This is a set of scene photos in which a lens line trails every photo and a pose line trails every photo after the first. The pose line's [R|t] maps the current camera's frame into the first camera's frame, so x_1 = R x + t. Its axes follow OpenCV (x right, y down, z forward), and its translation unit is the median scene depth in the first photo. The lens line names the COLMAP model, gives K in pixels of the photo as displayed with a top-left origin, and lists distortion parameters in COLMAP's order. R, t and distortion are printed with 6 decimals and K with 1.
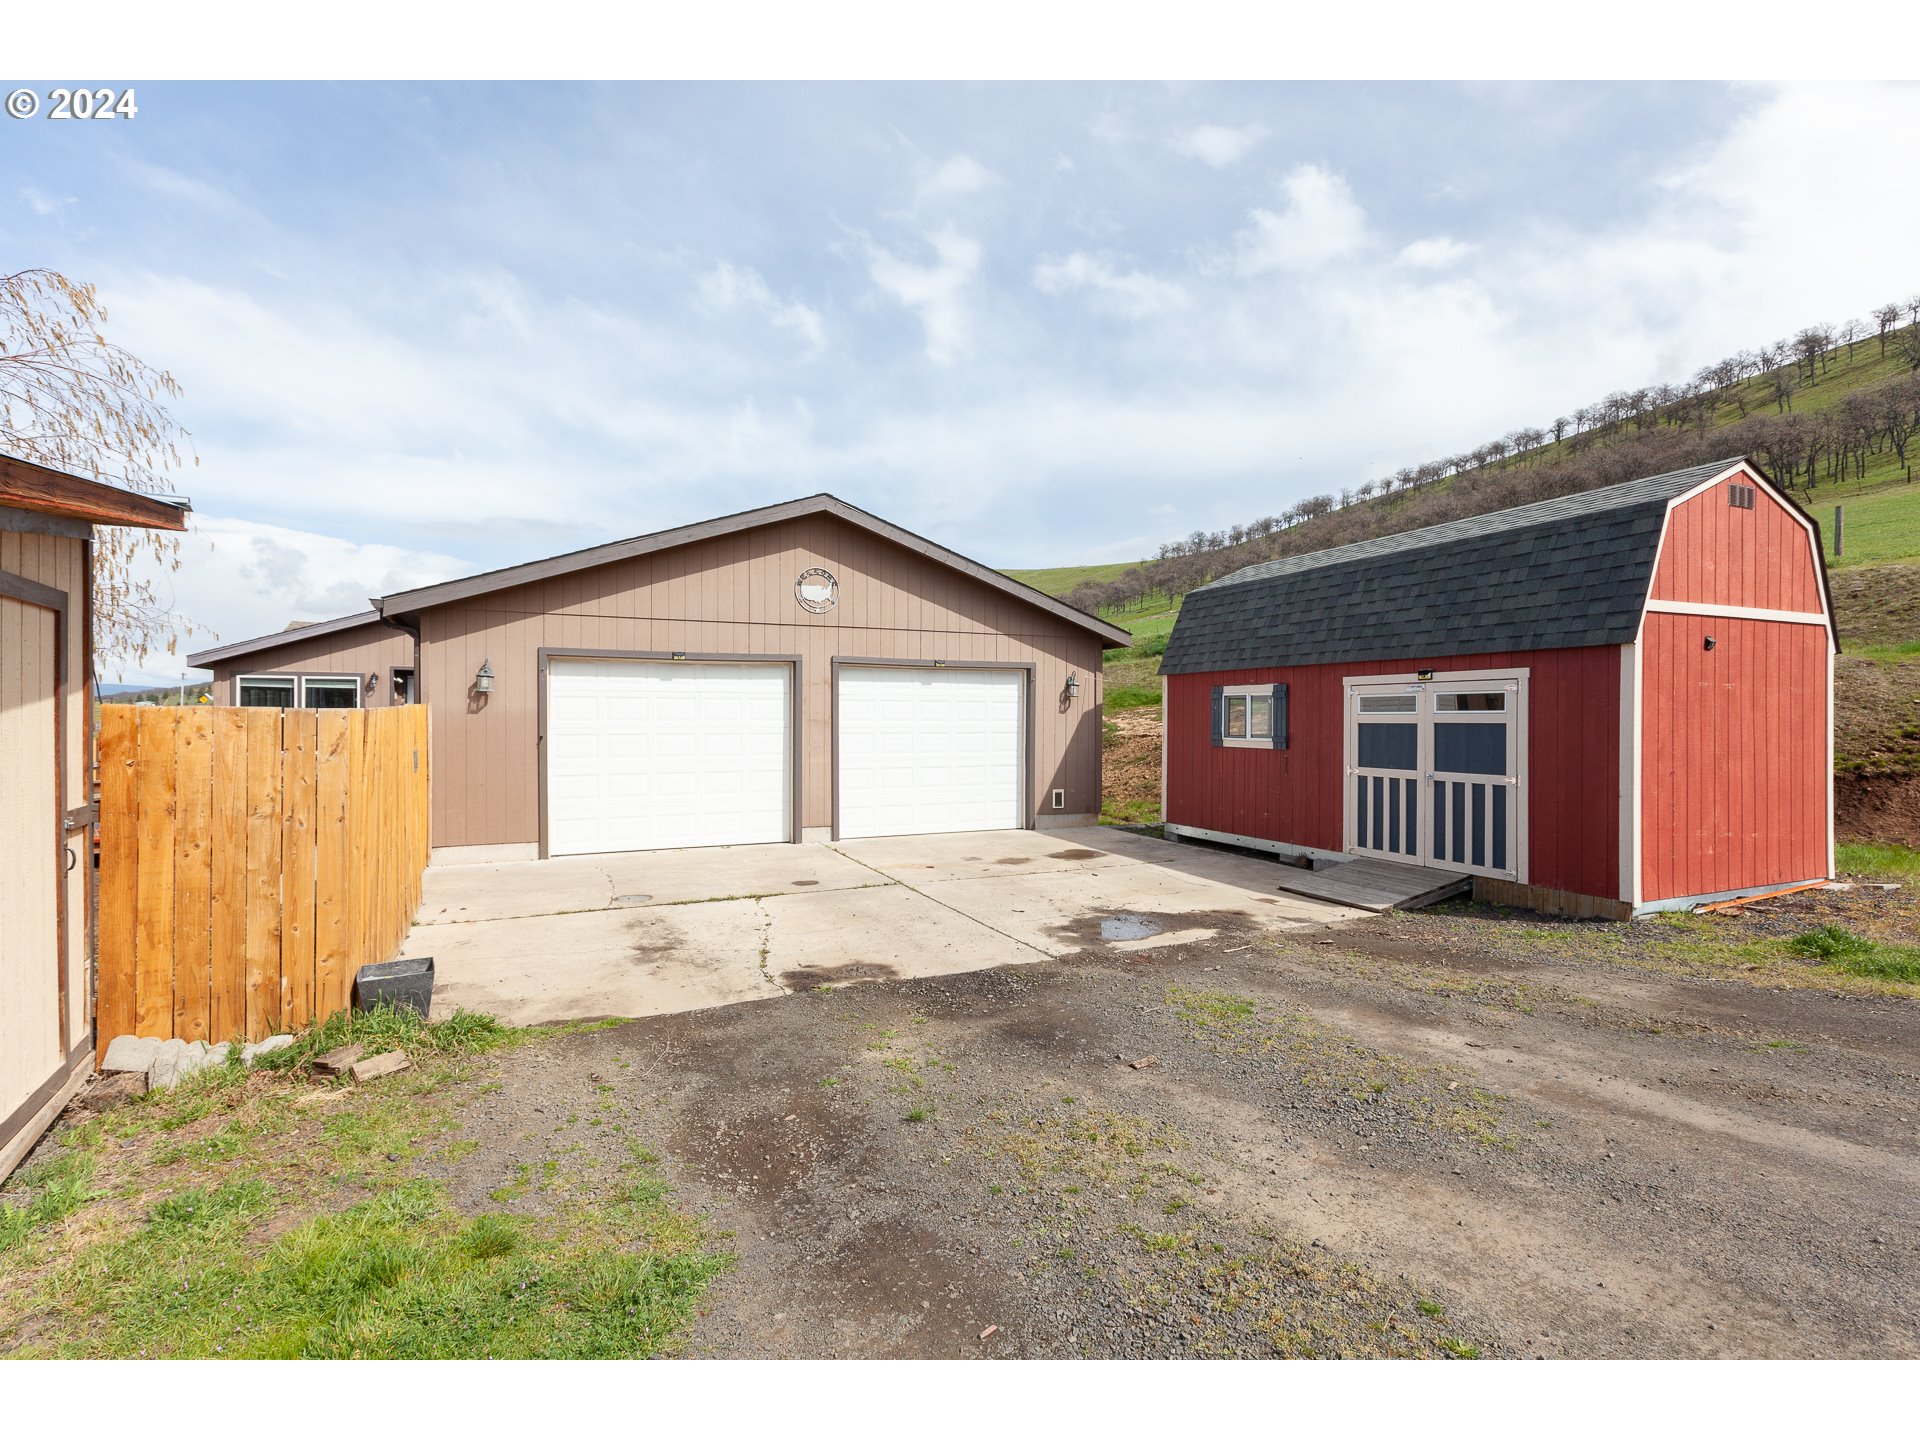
lens RADIAL K [[915.6, 0, 960.1], [0, 915.6, 728.6], [0, 0, 1]] dist [-0.000126, -0.000369]
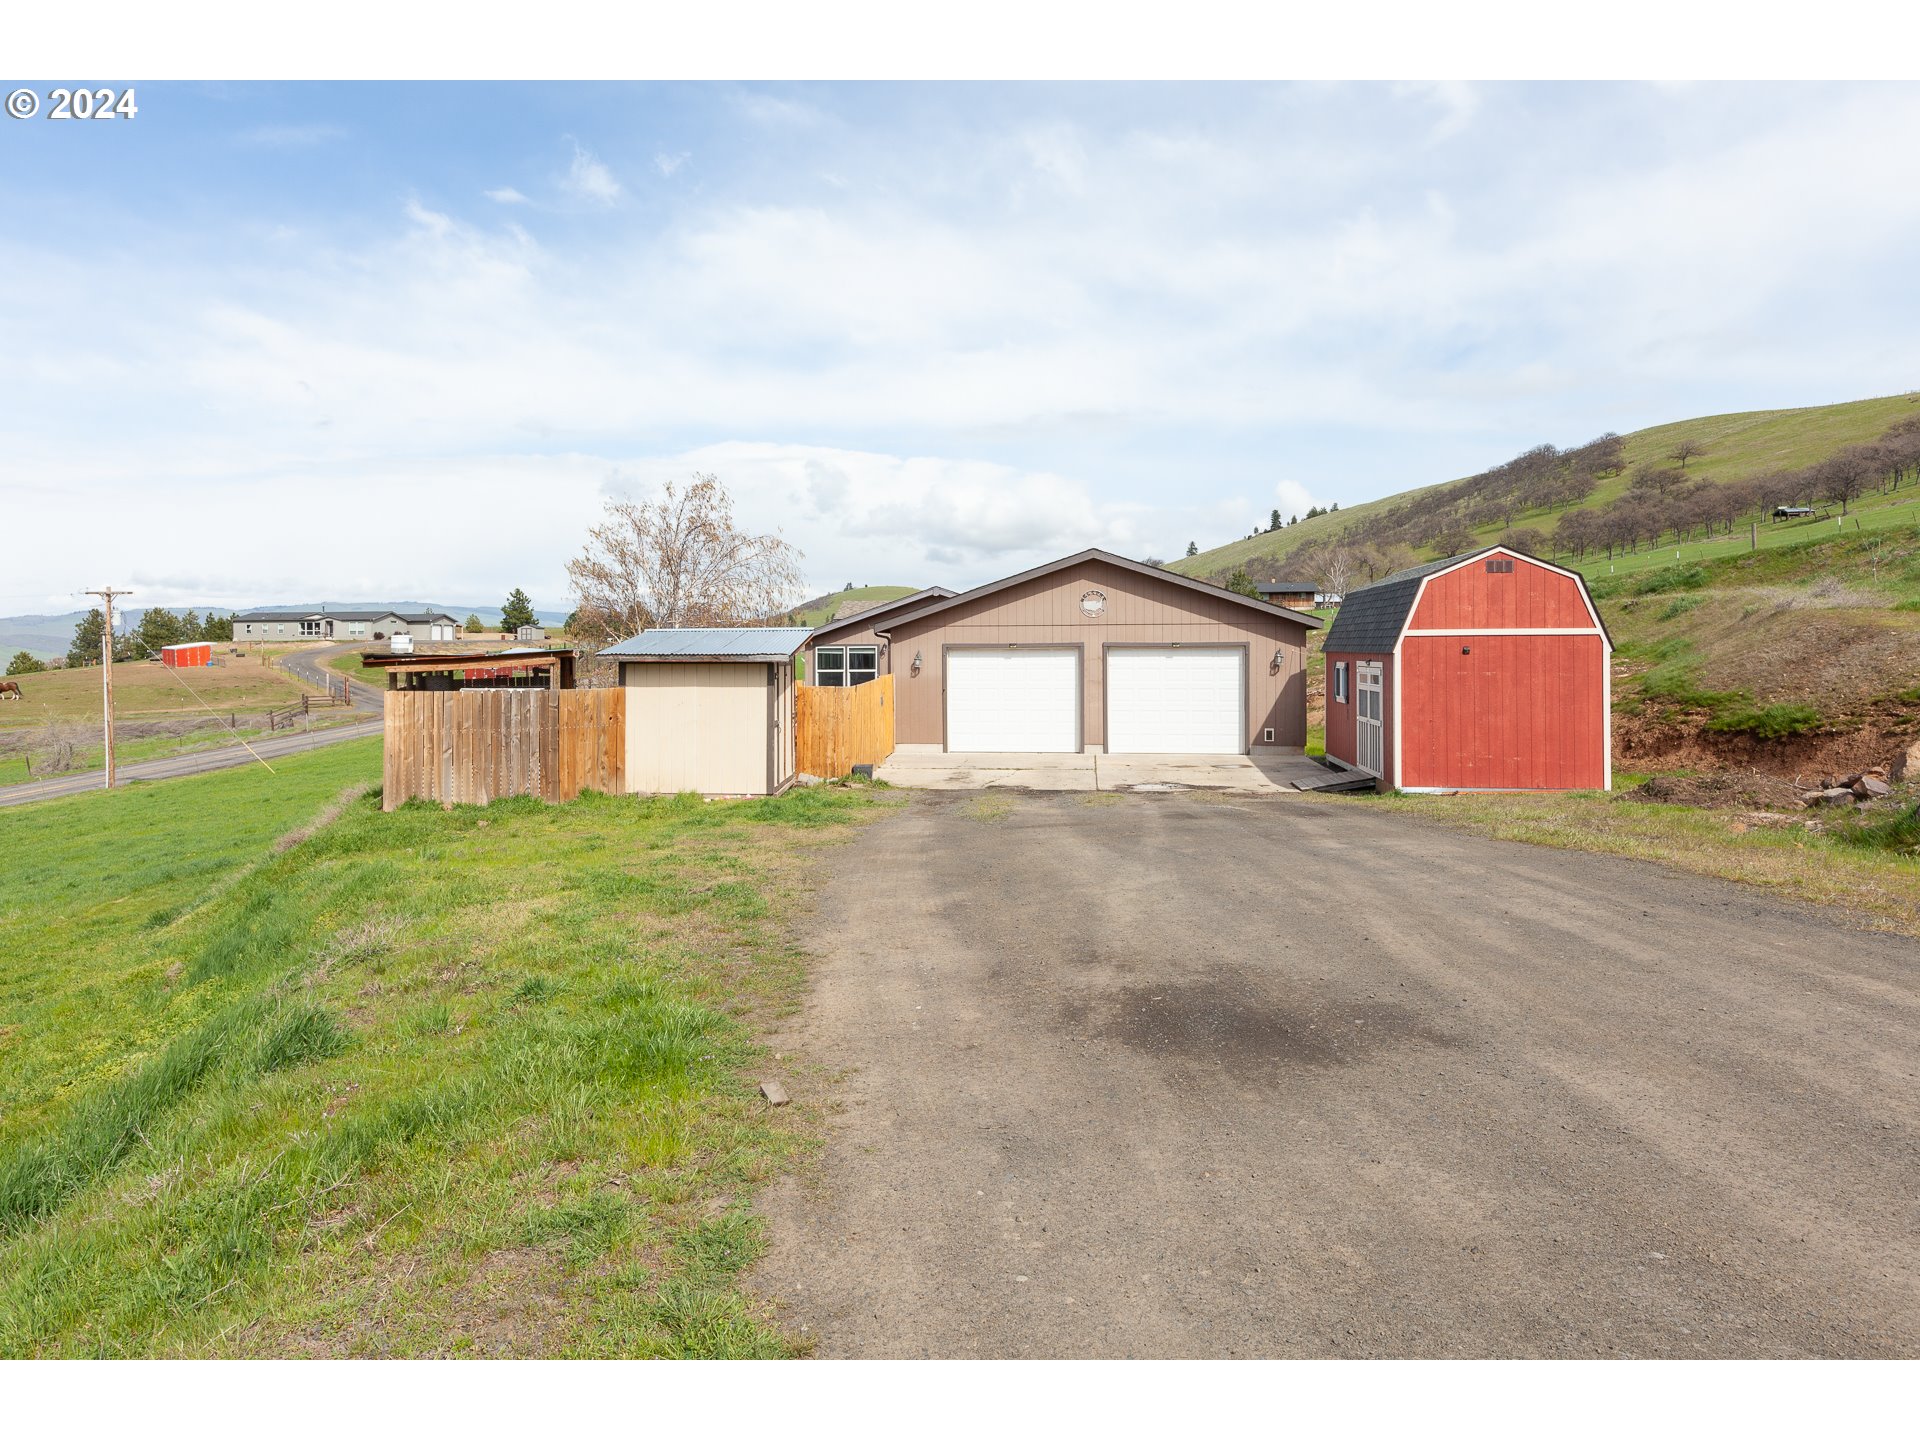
lens RADIAL K [[1410.9, 0, 961.5], [0, 1410.9, 694.6], [0, 0, 1]] dist [-0.001878, 0.000599]
pose [[0.851124, 0.017523, -0.524672, 0.993160], [-0.002321, 0.999559, 0.029618, -0.059890], [0.524959, -0.023991, 0.850789, -1.325508]]
